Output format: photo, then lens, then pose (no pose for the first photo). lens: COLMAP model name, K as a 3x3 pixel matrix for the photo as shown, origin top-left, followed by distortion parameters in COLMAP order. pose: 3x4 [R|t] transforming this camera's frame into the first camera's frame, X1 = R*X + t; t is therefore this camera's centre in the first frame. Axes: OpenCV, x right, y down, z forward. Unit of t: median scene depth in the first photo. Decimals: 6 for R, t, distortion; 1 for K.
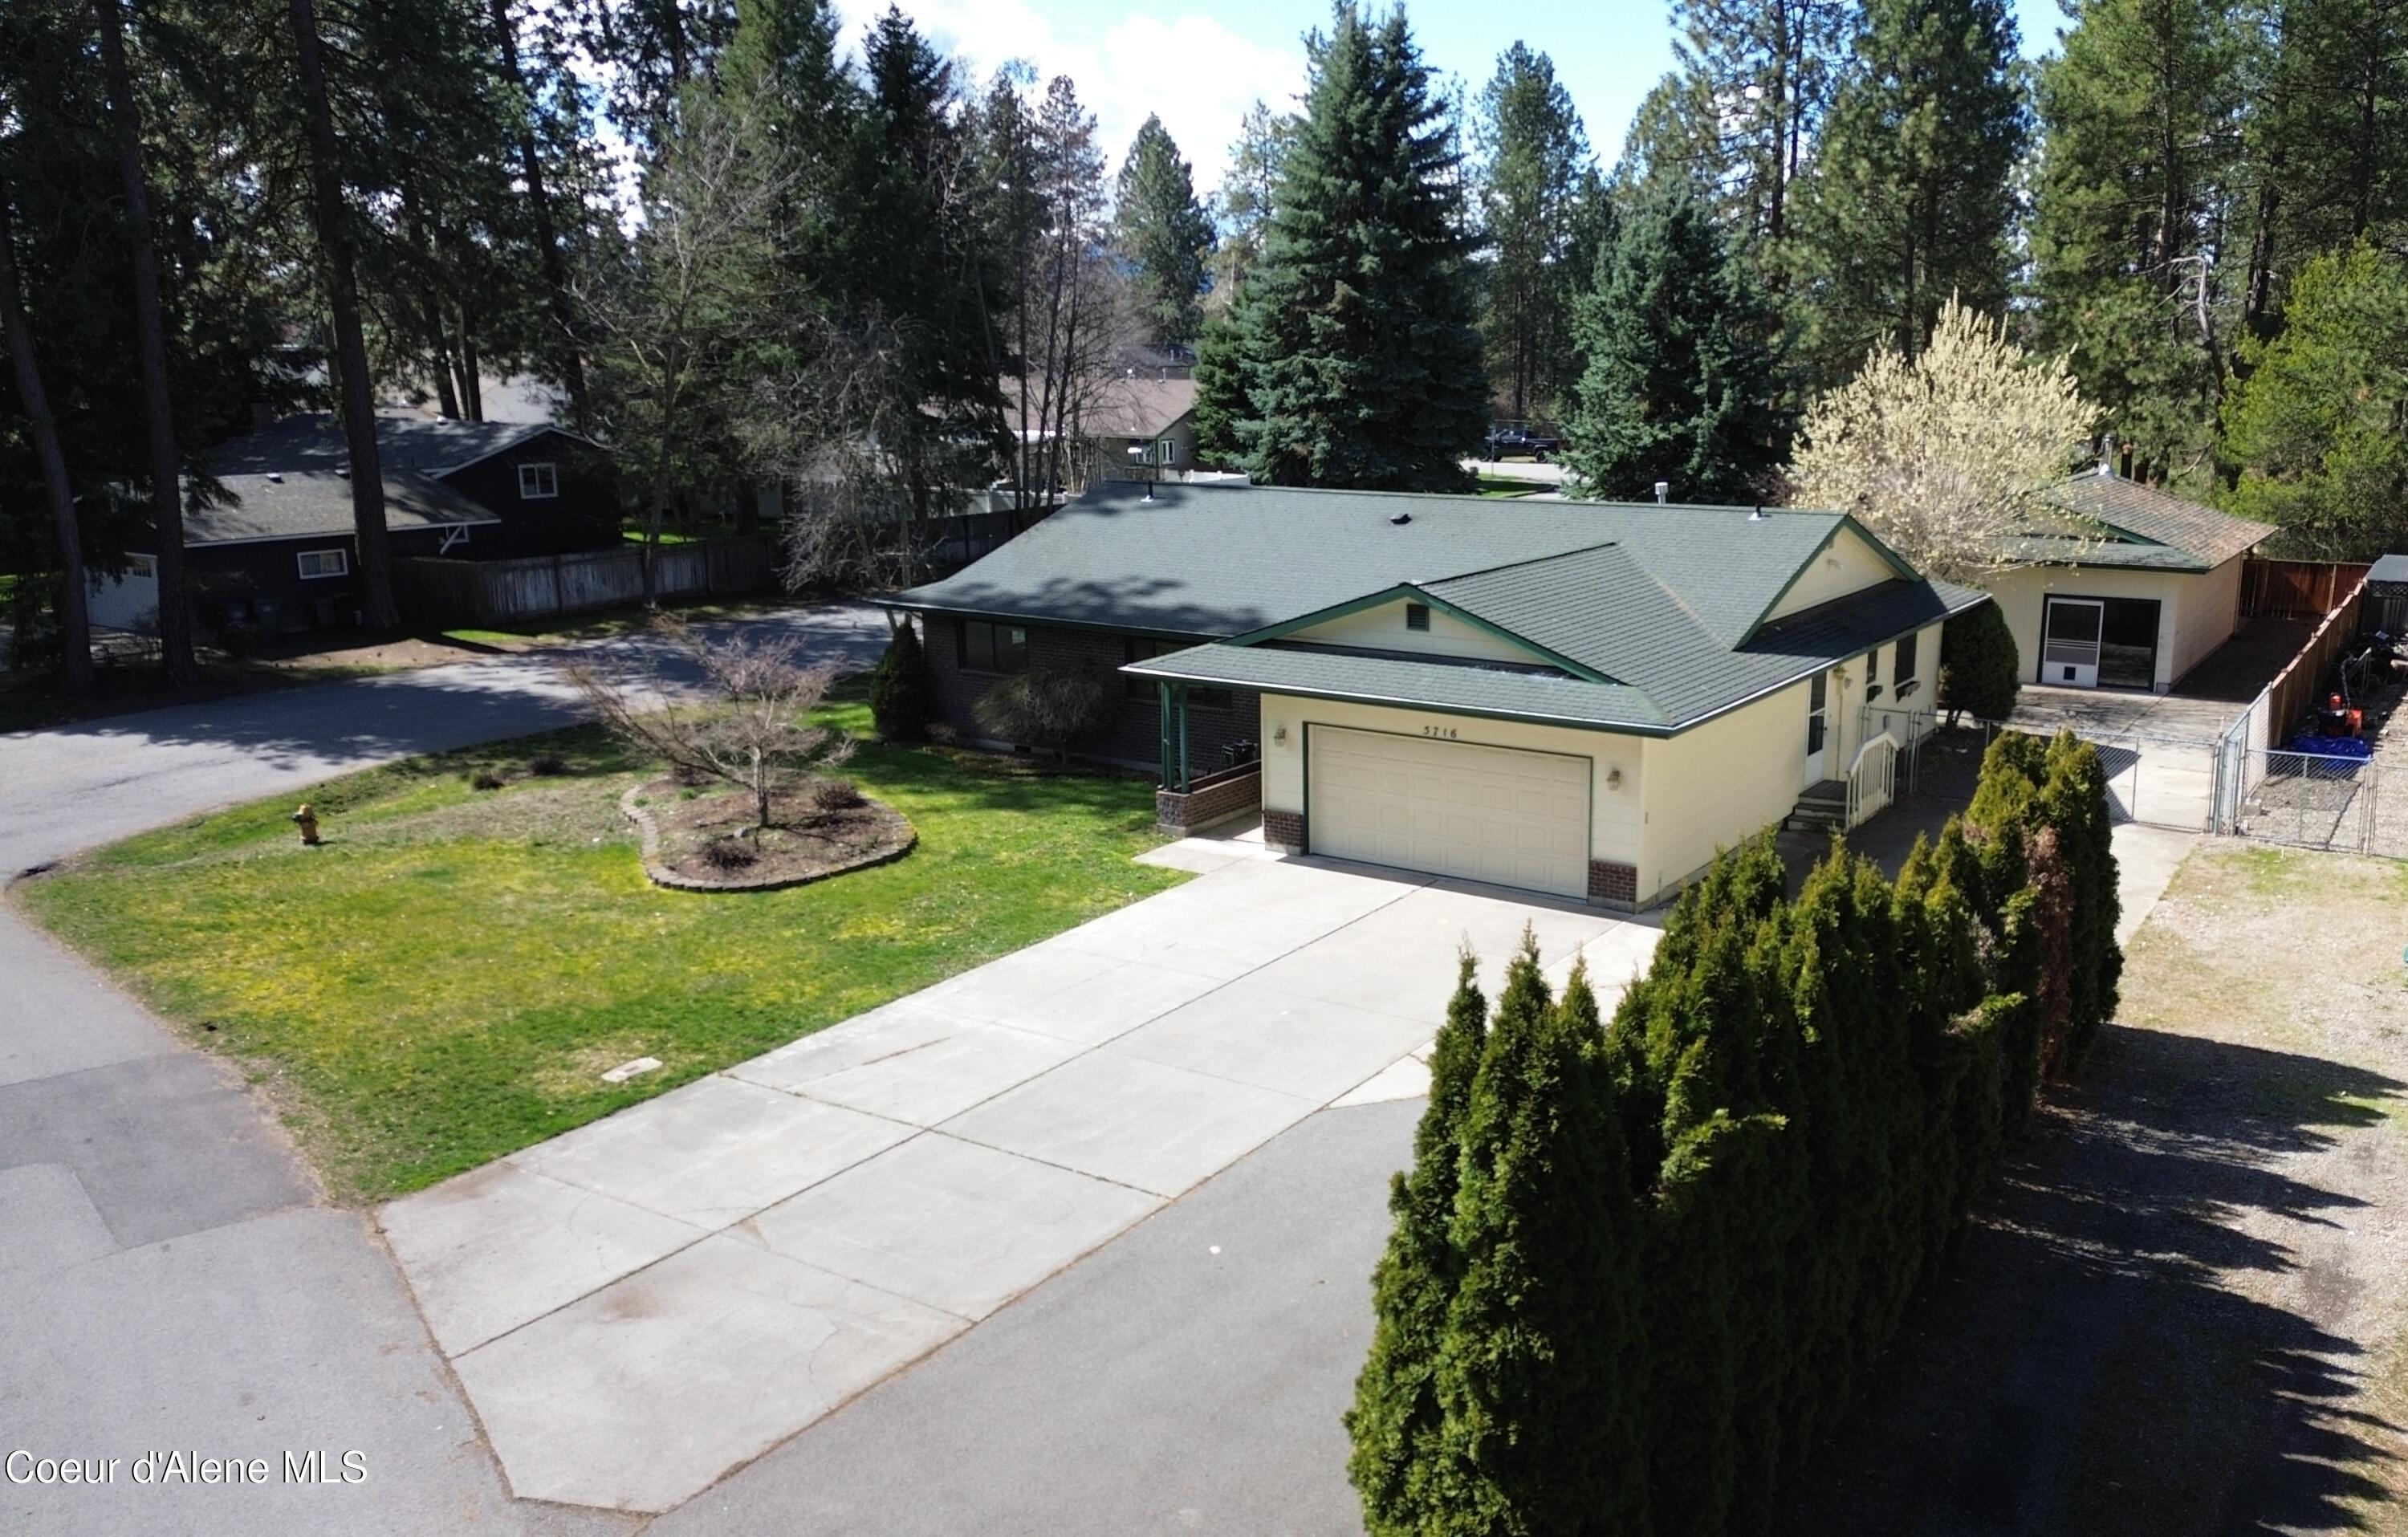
lens RADIAL K [[1936.5, 0, 1367.3], [0, 1936.5, 772.6], [0, 0, 1]] dist [0.042559, -0.002999]
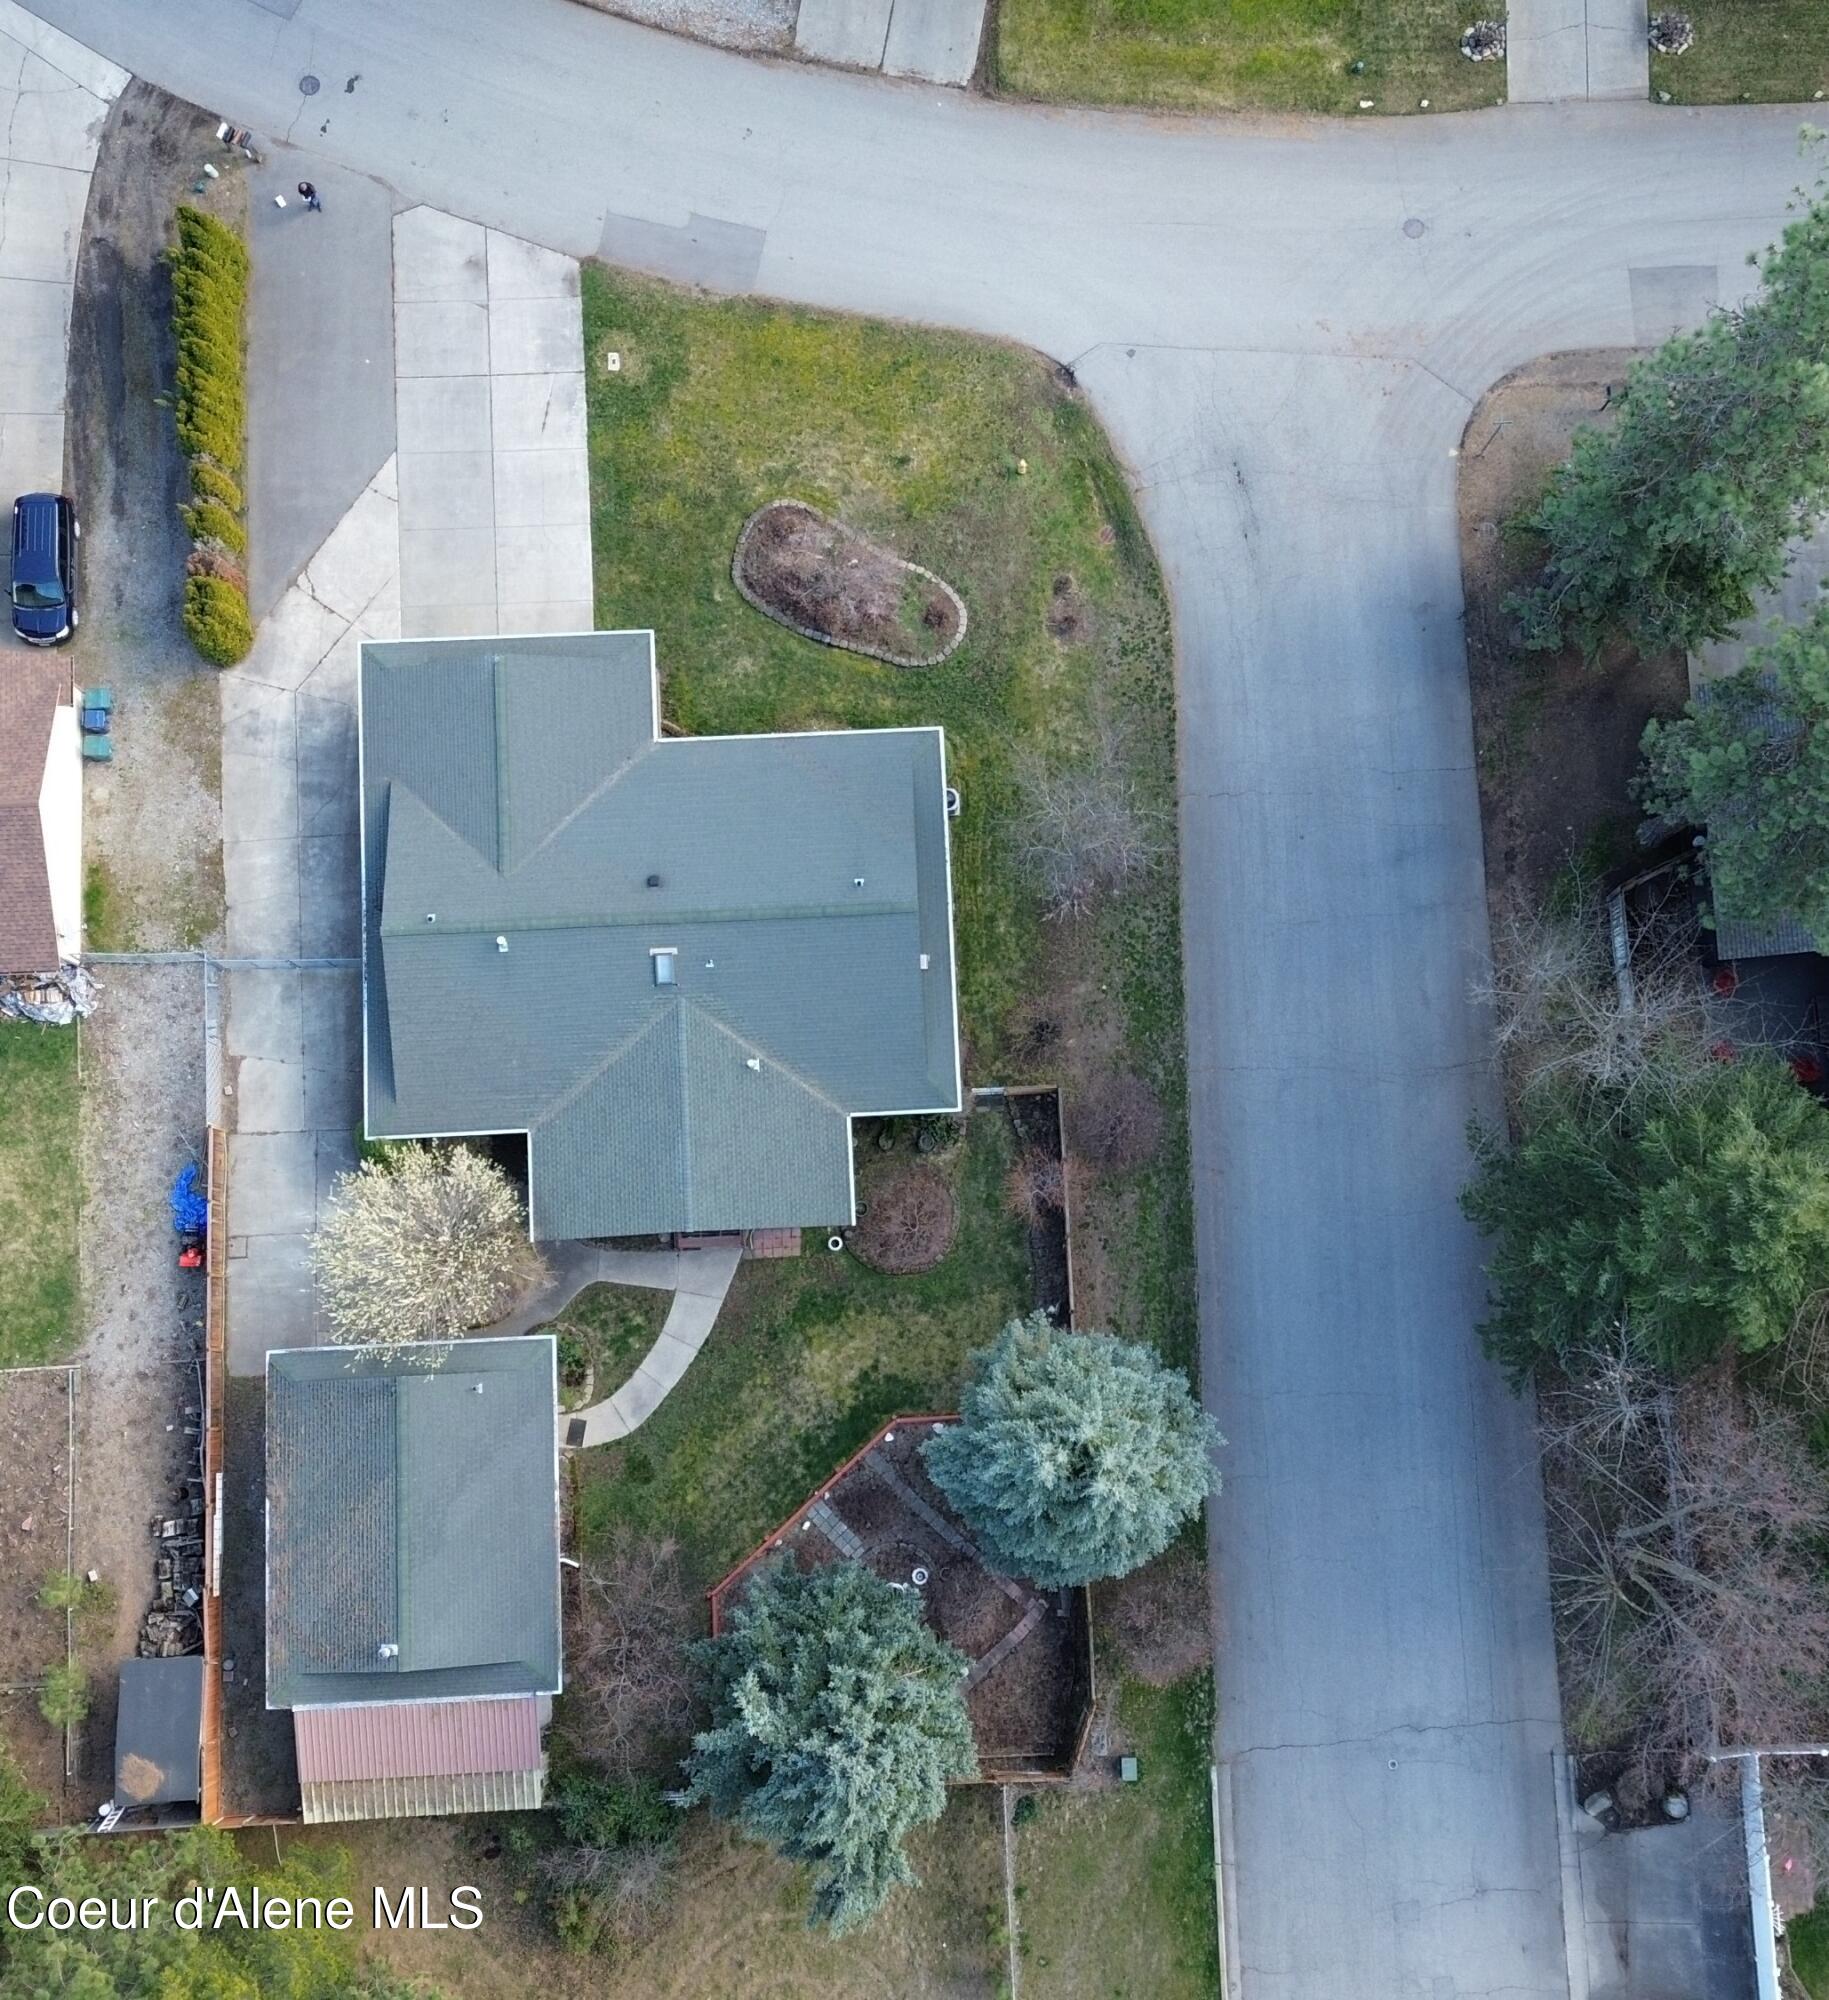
lens RADIAL K [[2585.7, 0, 919.3], [0, 2585.7, 1002.7], [0, 0, 1]] dist [0.078472, 0.000000]
pose [[-0.826542, 0.556440, -0.084874, 0.041806], [-0.111975, -0.014775, 0.993601, -1.303683], [0.551625, 0.830757, 0.074520, 0.594226]]
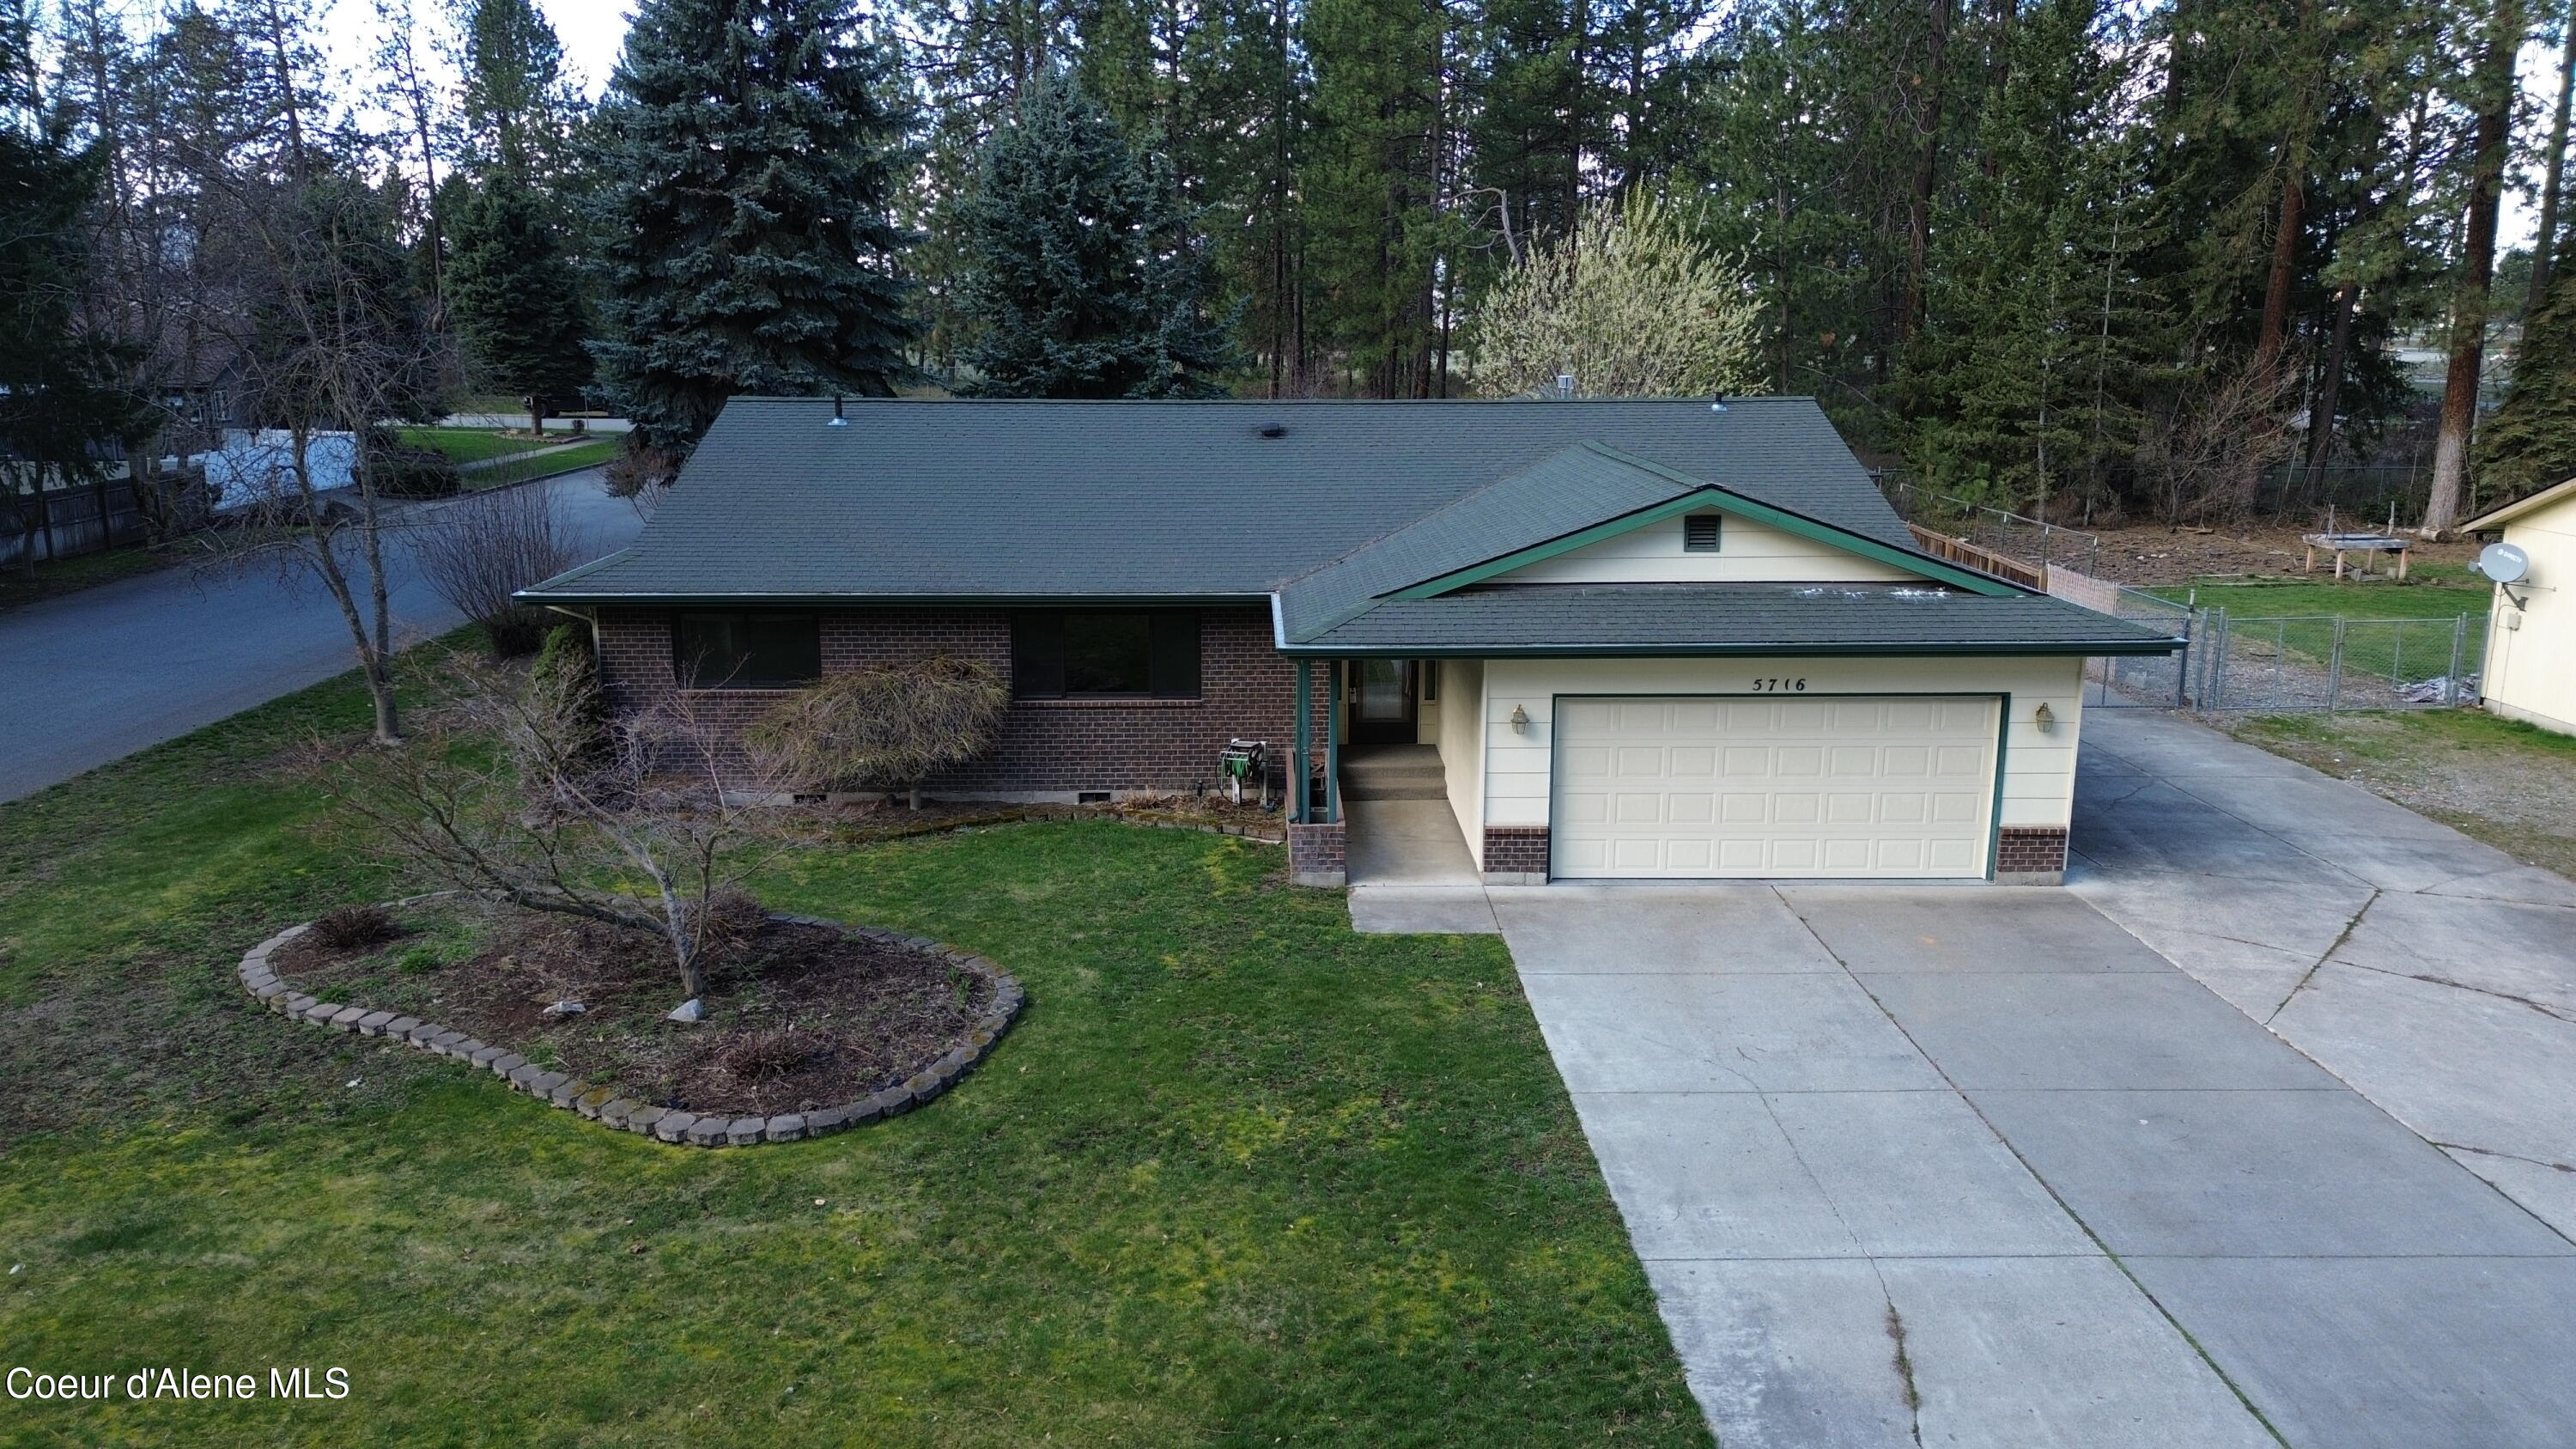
lens RADIAL K [[1827.0, 0, 1301.2], [0, 1827.0, 739.2], [0, 0, 1]] dist [0.042364, -0.009562]
pose [[0.834744, -0.121585, 0.537048, -0.212690], [0.117004, 0.992210, 0.042770, -0.022476], [-0.538064, 0.027135, 0.842467, 0.222289]]
